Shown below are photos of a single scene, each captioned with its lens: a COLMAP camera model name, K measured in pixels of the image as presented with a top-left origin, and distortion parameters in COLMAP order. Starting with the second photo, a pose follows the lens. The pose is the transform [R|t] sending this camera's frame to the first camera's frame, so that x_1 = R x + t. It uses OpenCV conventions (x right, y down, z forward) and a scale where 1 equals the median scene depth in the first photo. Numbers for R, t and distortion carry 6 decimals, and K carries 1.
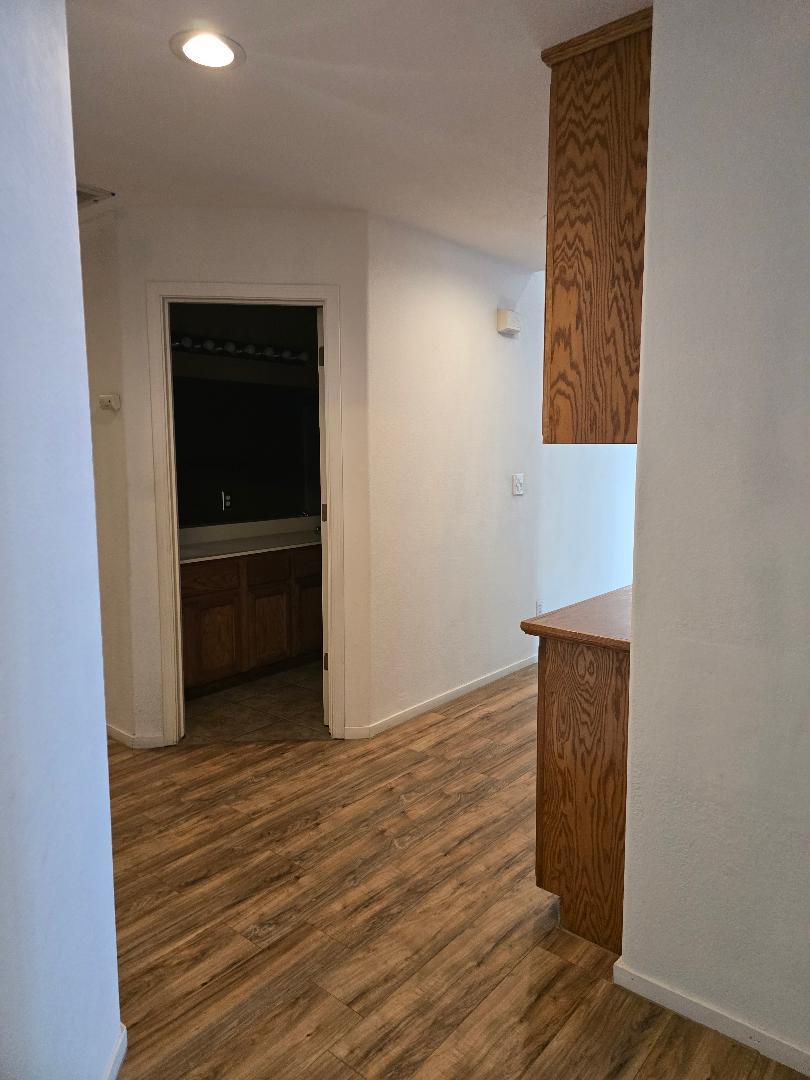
lens RADIAL K [[728.6, 0, 406.3], [0, 728.6, 537.1], [0, 0, 1]] dist [0.000411, -0.008445]
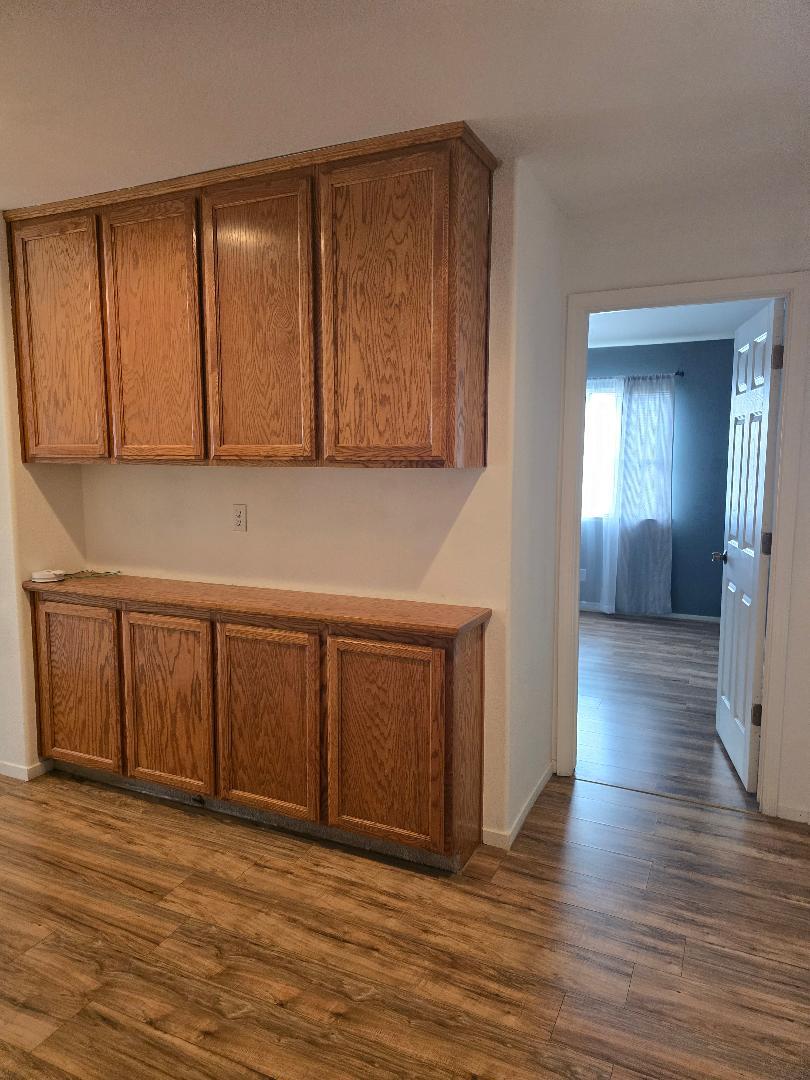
lens RADIAL K [[728.6, 0, 402.7], [0, 728.6, 543.3], [0, 0, 1]] dist [0.000411, -0.008445]
pose [[-0.254560, -0.128847, 0.958435, -0.736545], [0.124636, 0.978447, 0.164641, -0.175004], [-0.958992, 0.161367, -0.233014, 1.125101]]
